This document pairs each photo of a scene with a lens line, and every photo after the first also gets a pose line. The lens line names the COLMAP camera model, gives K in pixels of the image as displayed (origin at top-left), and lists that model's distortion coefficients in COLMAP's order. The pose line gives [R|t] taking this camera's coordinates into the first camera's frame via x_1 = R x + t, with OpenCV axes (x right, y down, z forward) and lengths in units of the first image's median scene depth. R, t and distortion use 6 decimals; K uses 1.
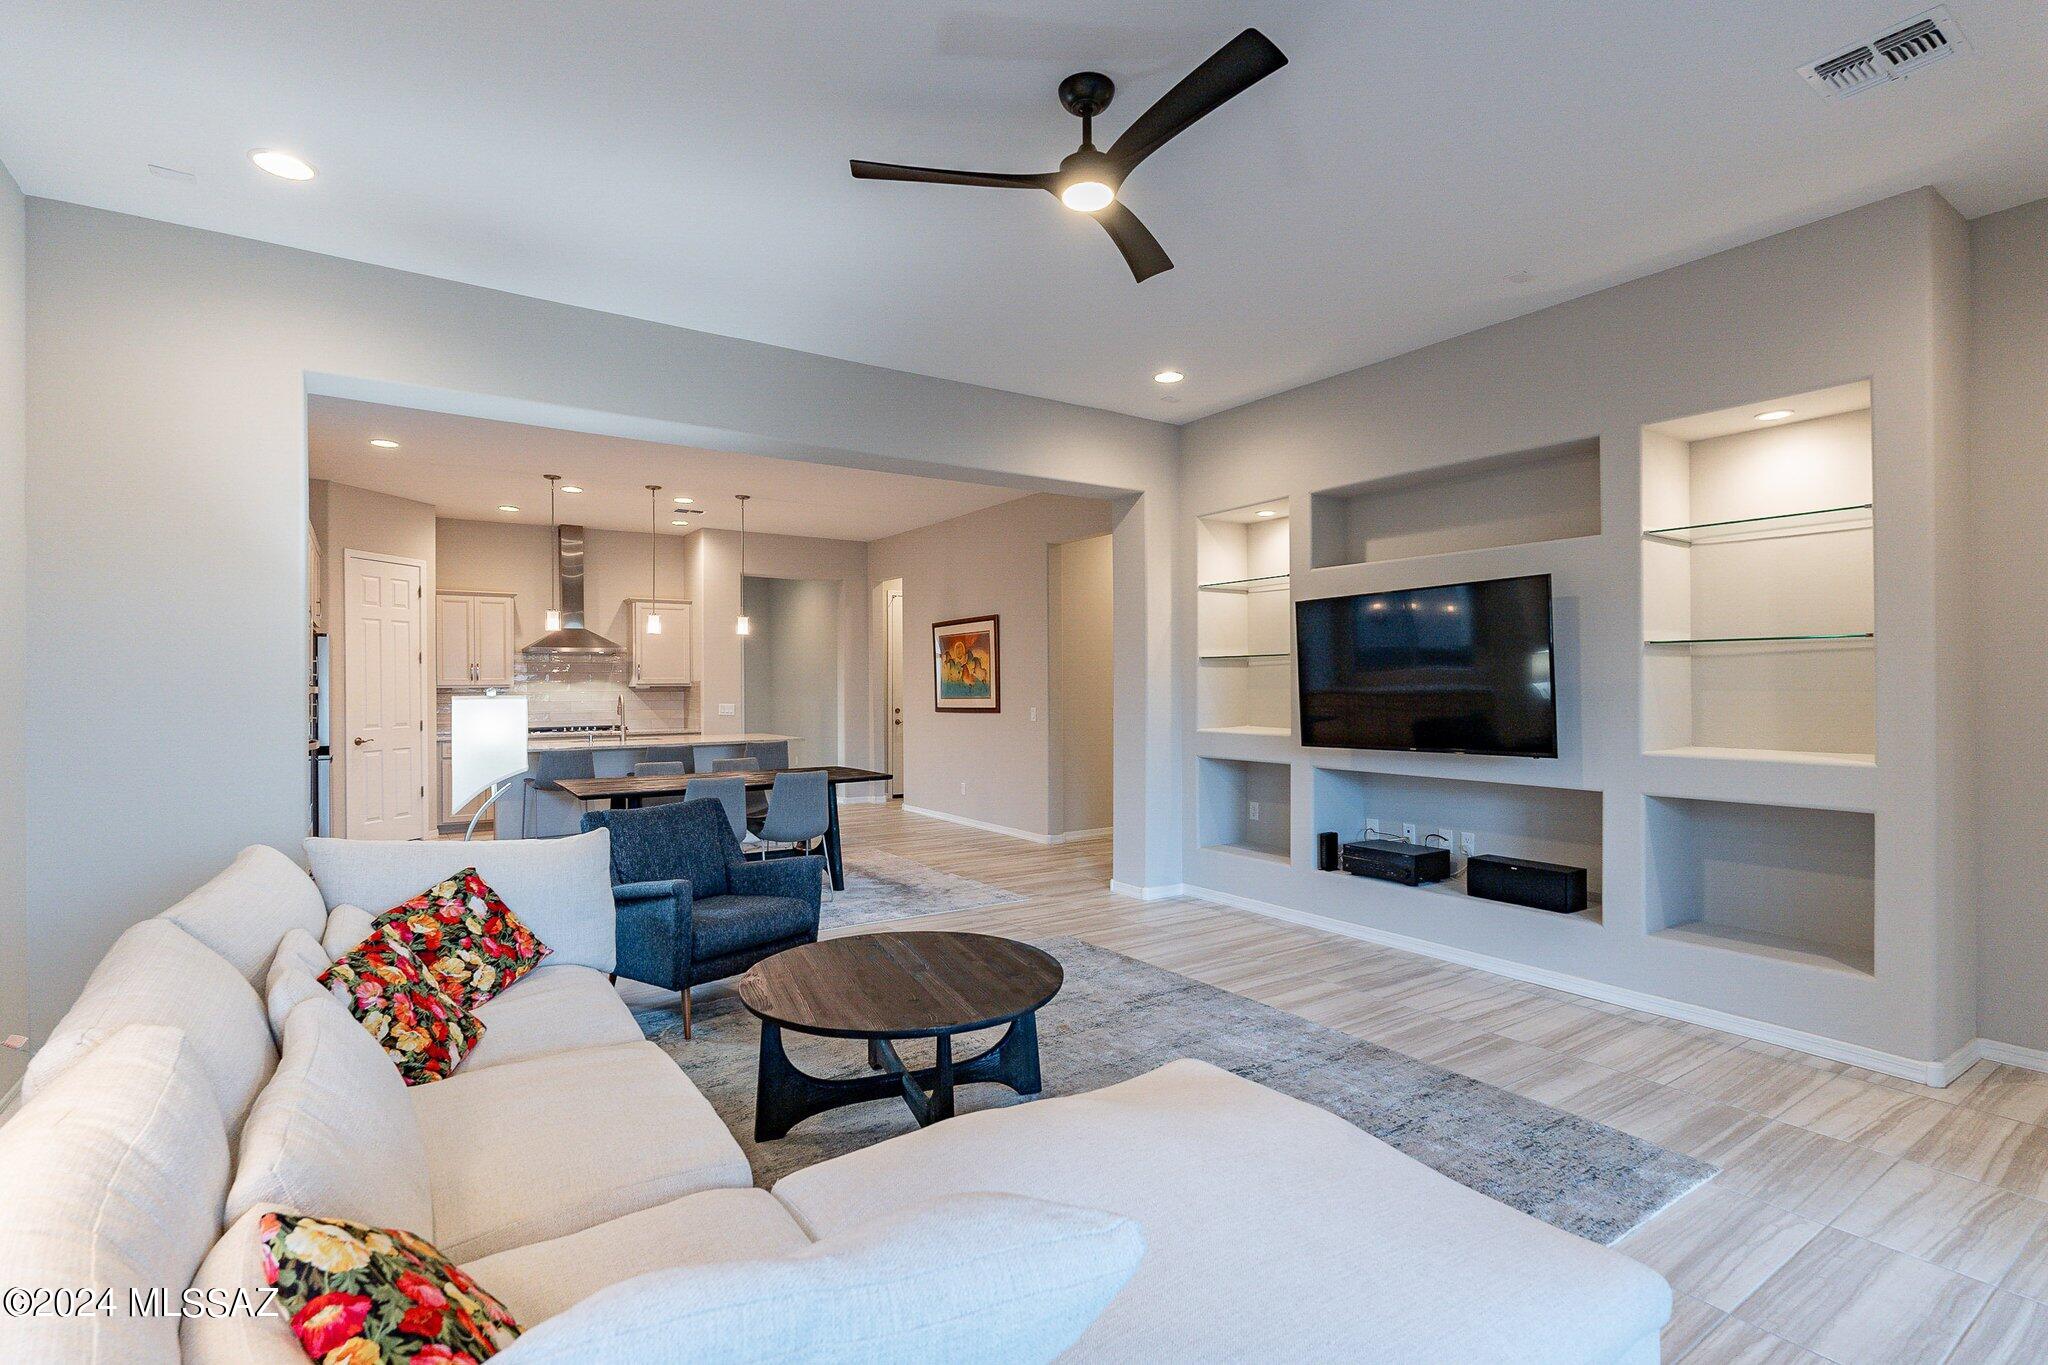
lens RADIAL K [[955.8, 0, 1027.9], [0, 955.8, 685.3], [0, 0, 1]] dist [-0.008621, 0.003761]
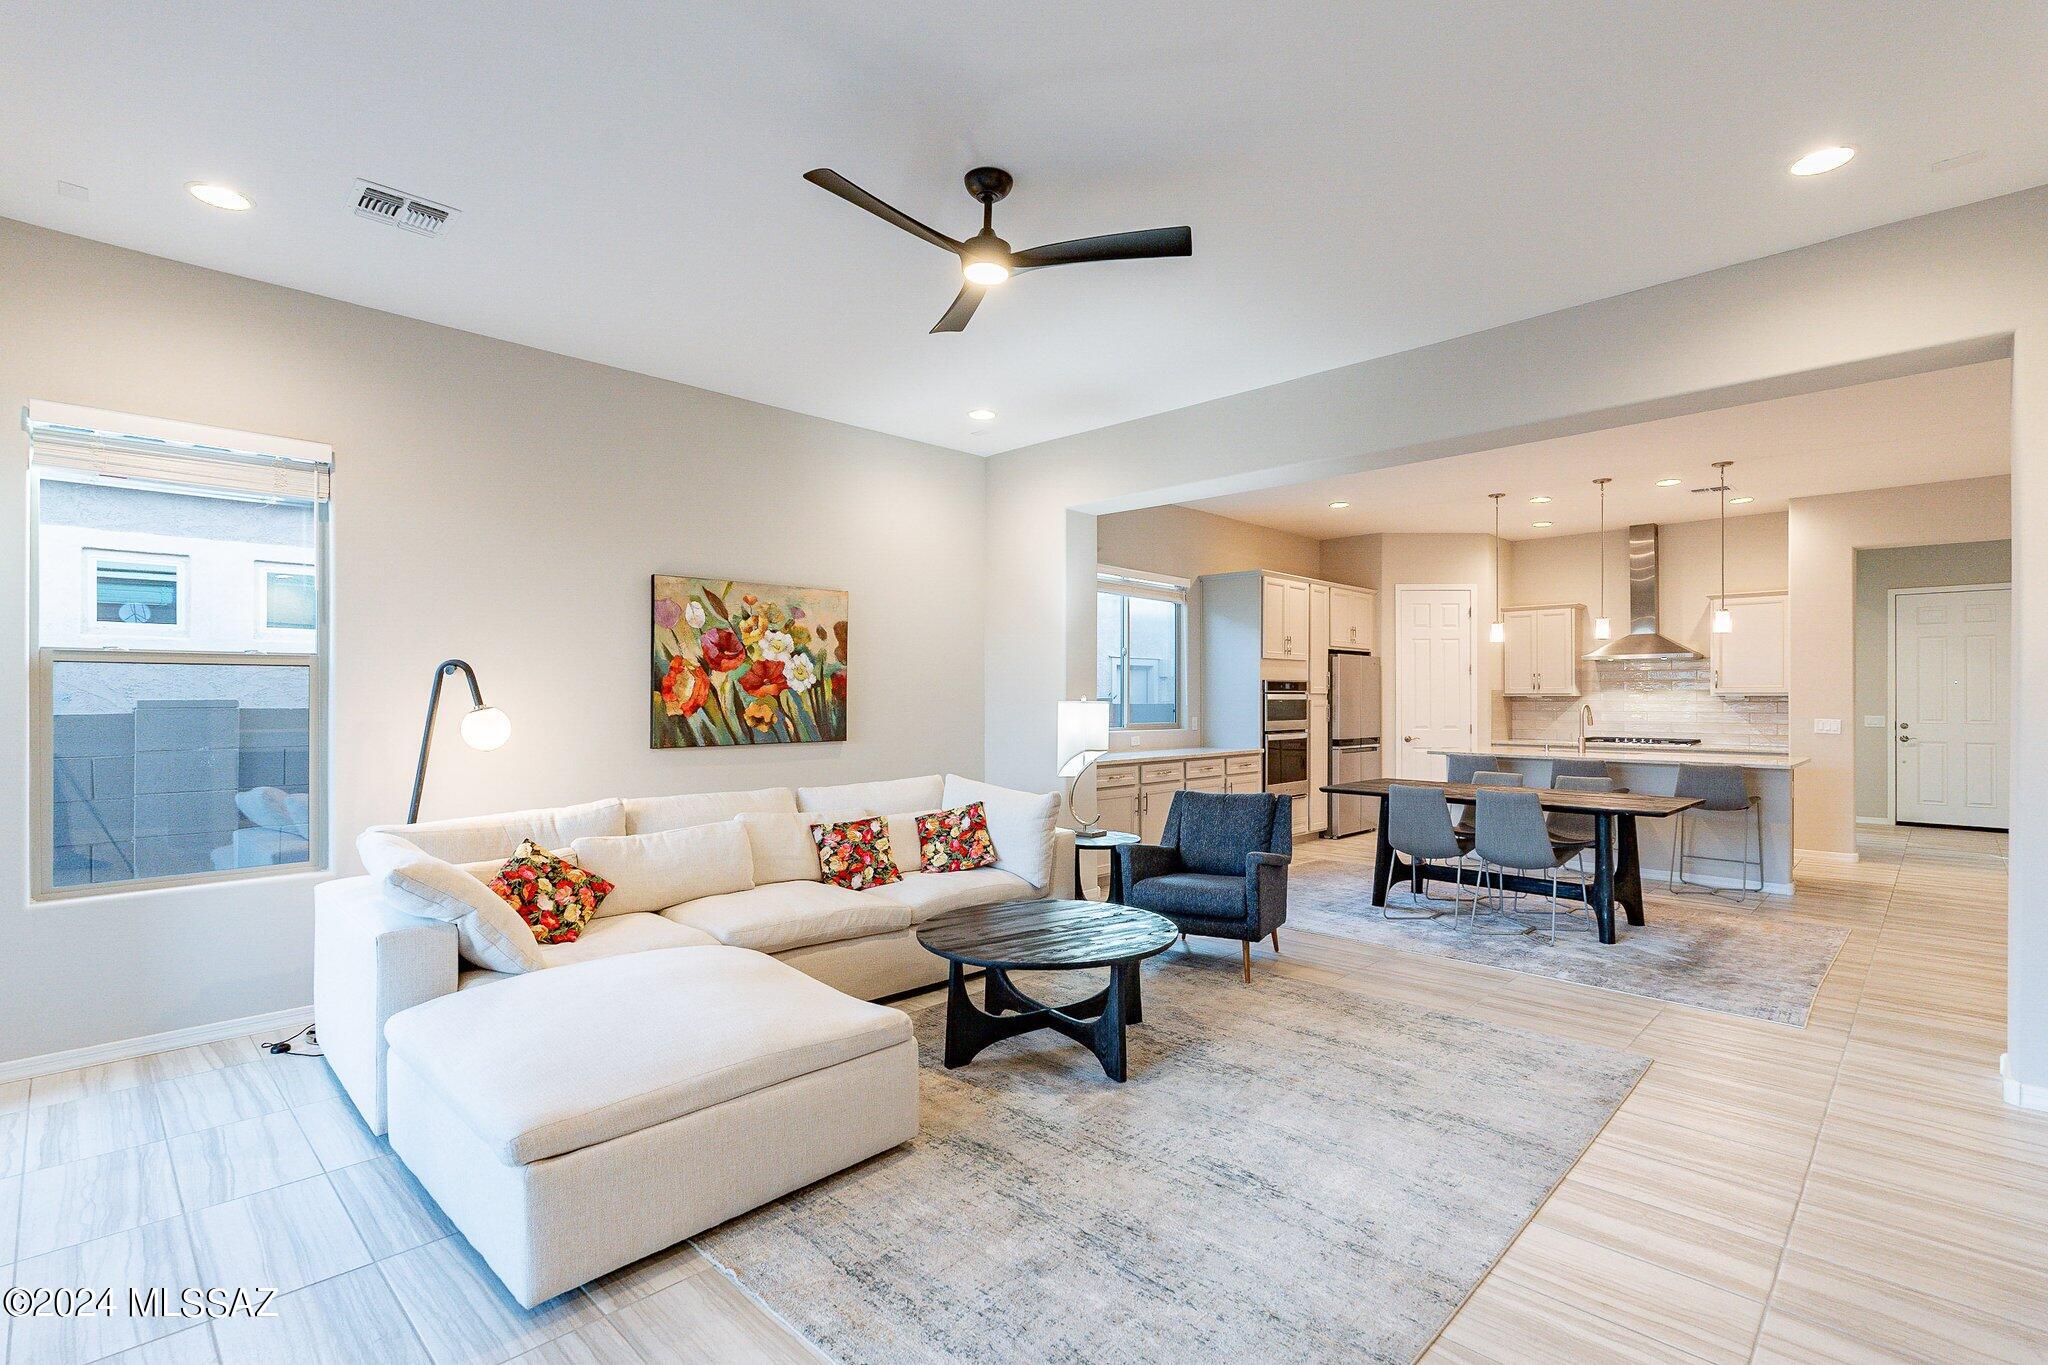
lens RADIAL K [[955.8, 0, 1025.8], [0, 955.8, 684.9], [0, 0, 1]] dist [-0.008621, 0.003761]
pose [[0.189620, -0.008751, -0.981819, 0.368746], [-0.000784, 0.999959, -0.009064, -0.000597], [0.981857, 0.002488, 0.189605, 0.250665]]
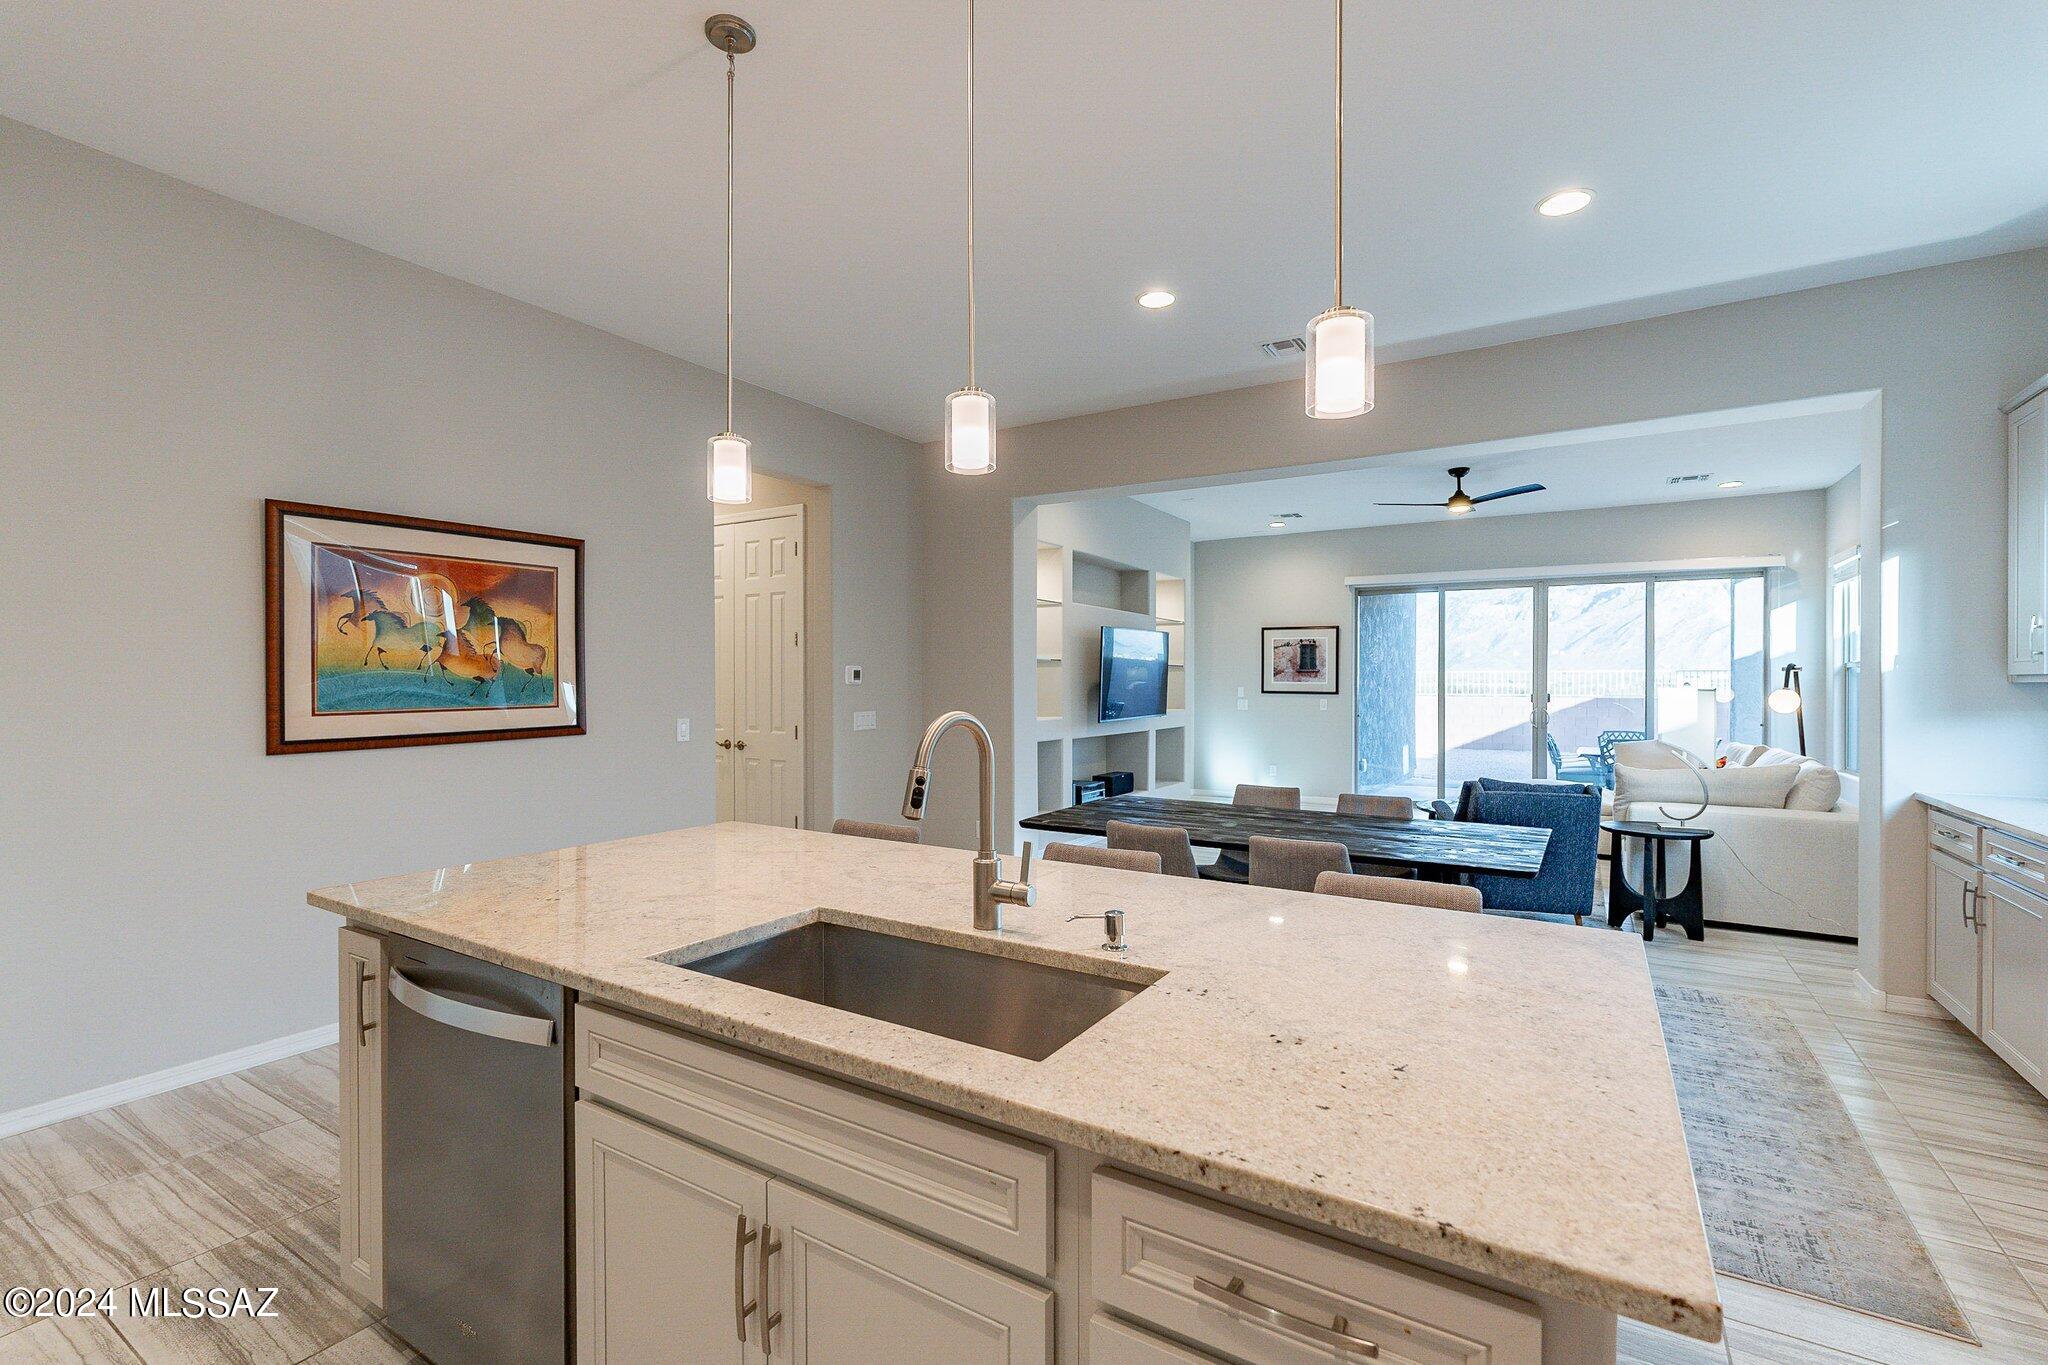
lens RADIAL K [[900.3, 0, 1027.2], [0, 900.3, 681.4], [0, 0, 1]] dist [0.007174, 0.000088]
pose [[-0.408155, 0.003661, 0.912905, -0.566018], [0.000730, 0.999993, -0.003684, 0.002209], [-0.912912, -0.000837, -0.408155, 0.996098]]
